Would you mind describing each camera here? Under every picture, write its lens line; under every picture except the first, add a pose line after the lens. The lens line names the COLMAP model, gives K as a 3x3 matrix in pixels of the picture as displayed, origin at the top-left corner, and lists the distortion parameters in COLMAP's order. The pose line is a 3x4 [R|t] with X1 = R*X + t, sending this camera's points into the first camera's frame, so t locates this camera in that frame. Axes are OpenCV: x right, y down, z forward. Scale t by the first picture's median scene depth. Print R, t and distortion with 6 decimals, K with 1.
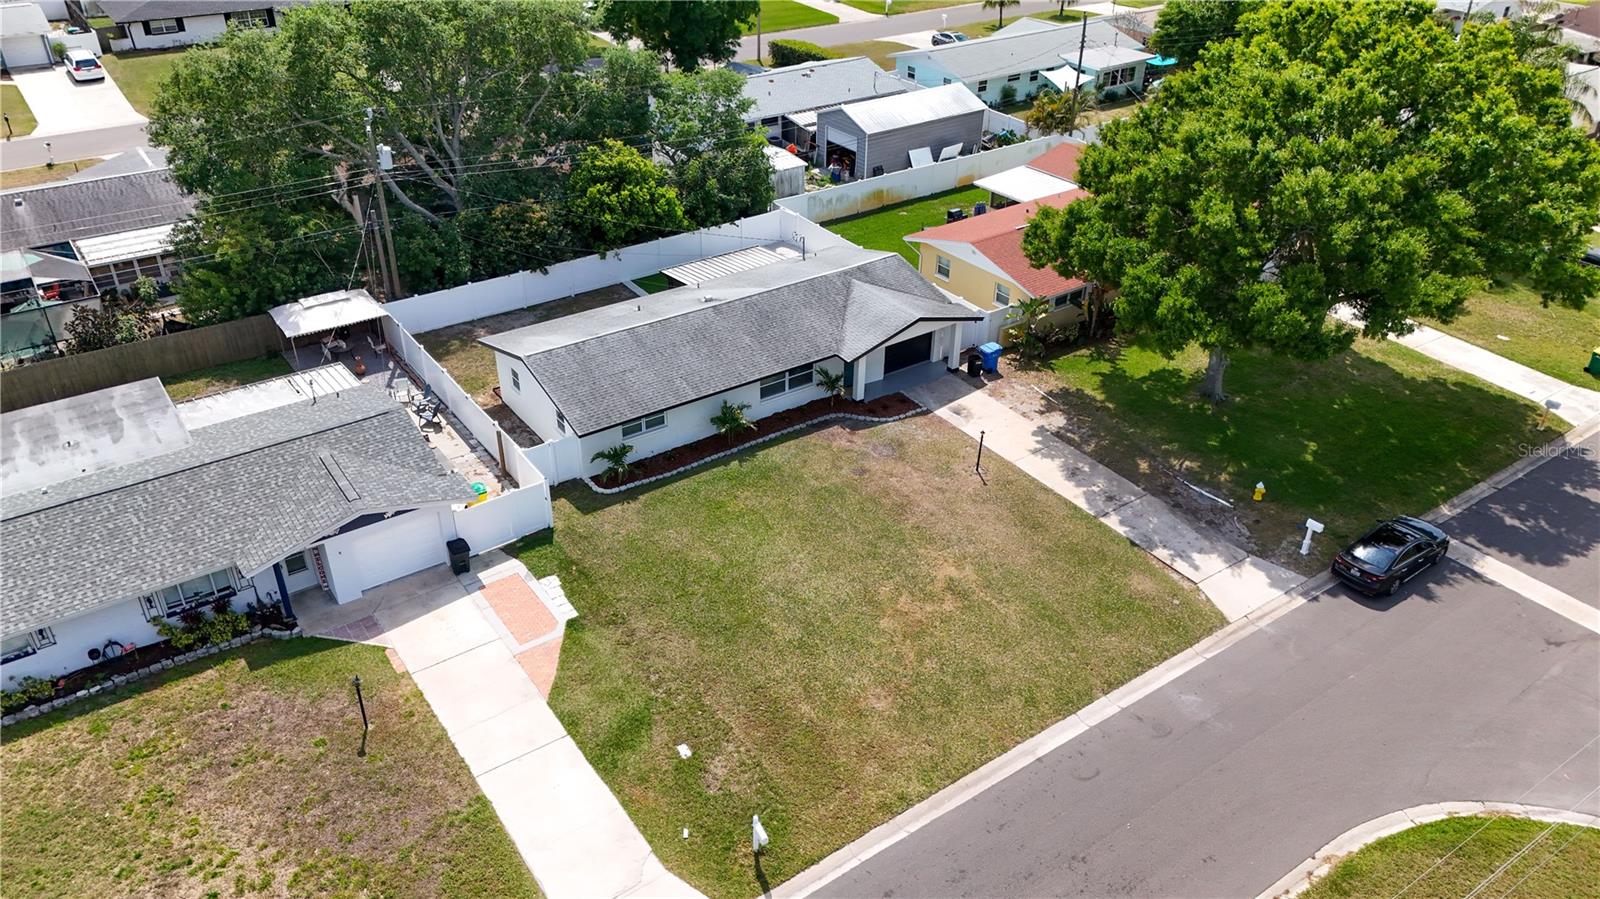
lens RADIAL K [[1167.7, 0, 800.0], [0, 1167.7, 449.5], [0, 0, 1]] dist [0.027306, -0.001763]
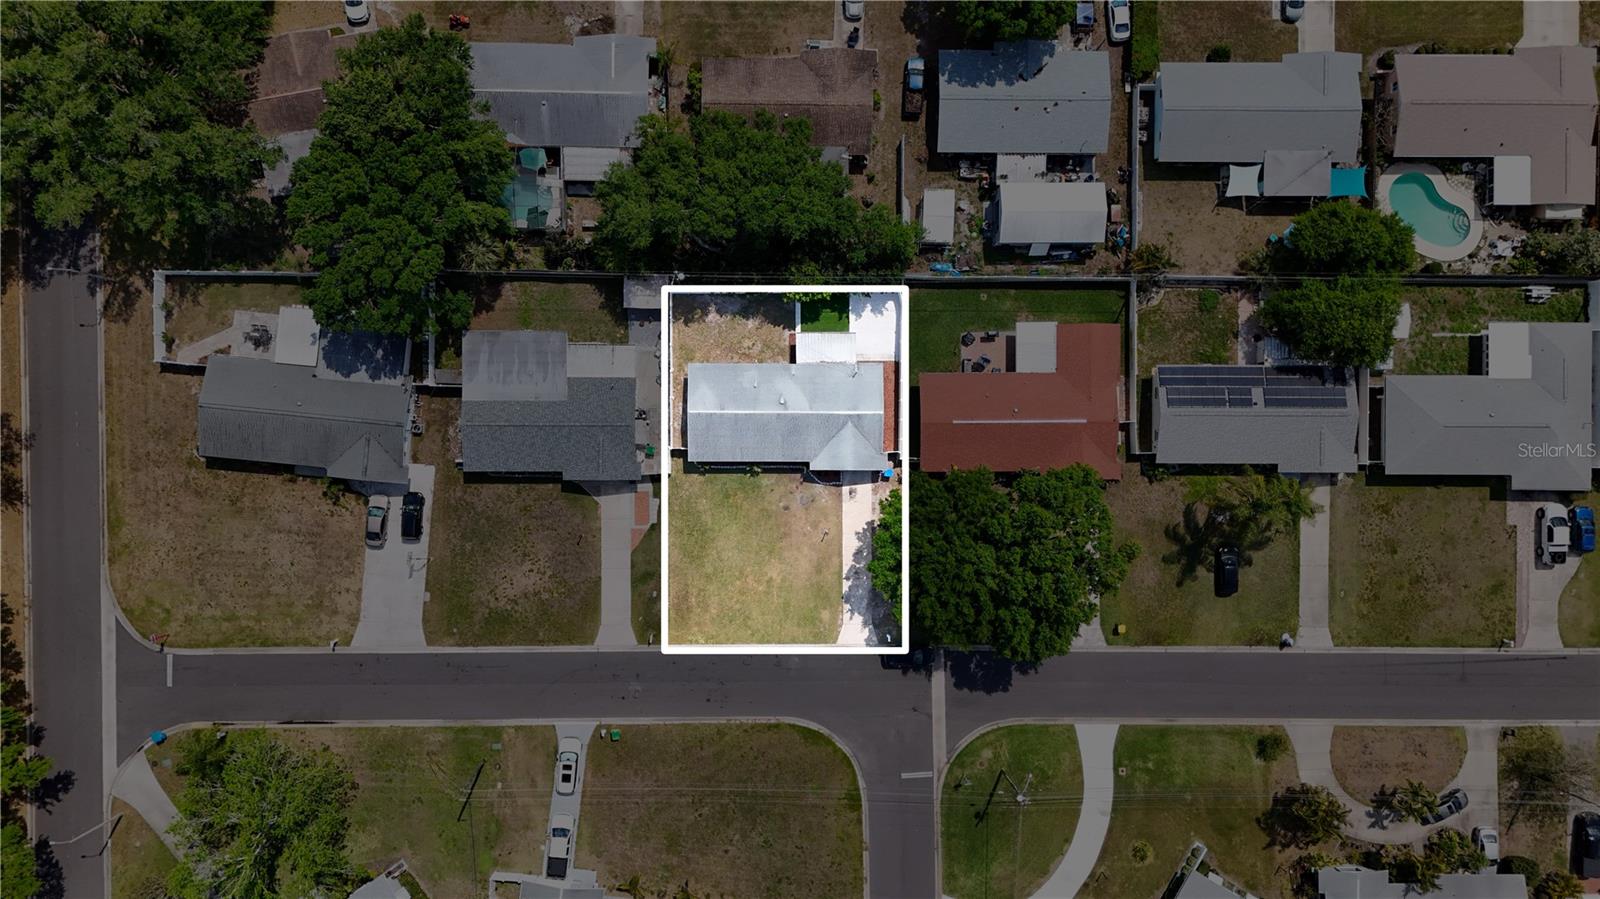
lens RADIAL K [[1167.7, 0, 800.0], [0, 1167.7, 449.5], [0, 0, 1]] dist [0.027306, -0.001763]
pose [[0.814625, 0.579871, 0.011639, -0.026866], [-0.320558, 0.433427, 0.842249, -2.148087], [0.483351, -0.689849, 0.538963, -0.262367]]
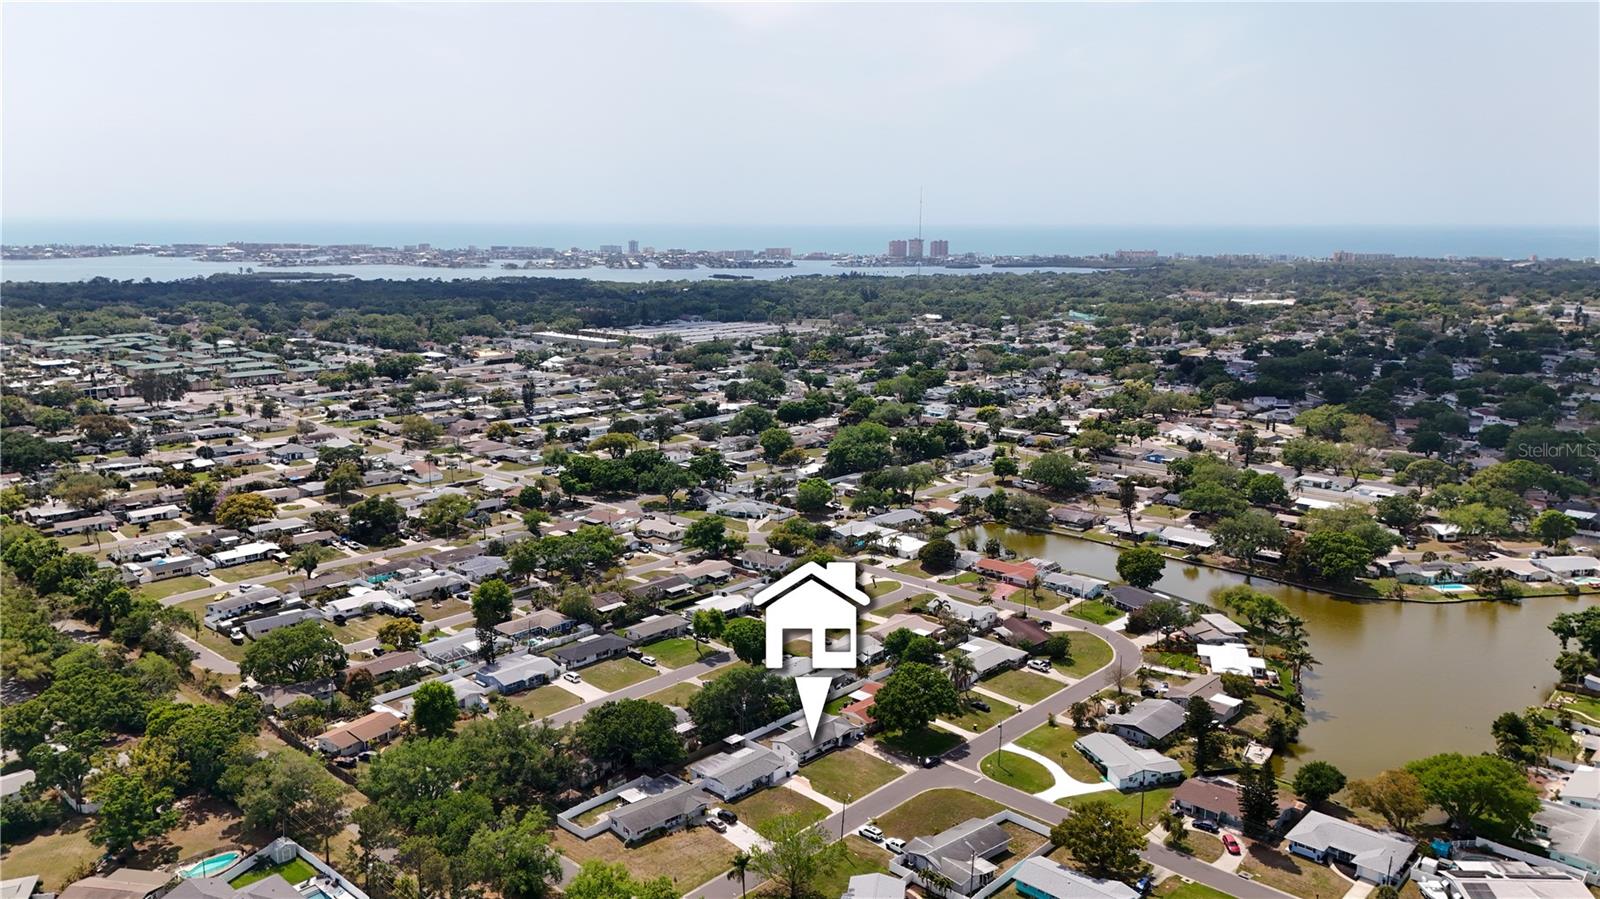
lens RADIAL K [[1167.7, 0, 800.0], [0, 1167.7, 449.5], [0, 0, 1]] dist [0.027306, -0.001763]
pose [[0.979004, -0.039583, 0.199959, -1.259328], [0.105718, 0.937318, -0.332053, 0.488679], [-0.174282, 0.346221, 0.921823, -4.801228]]
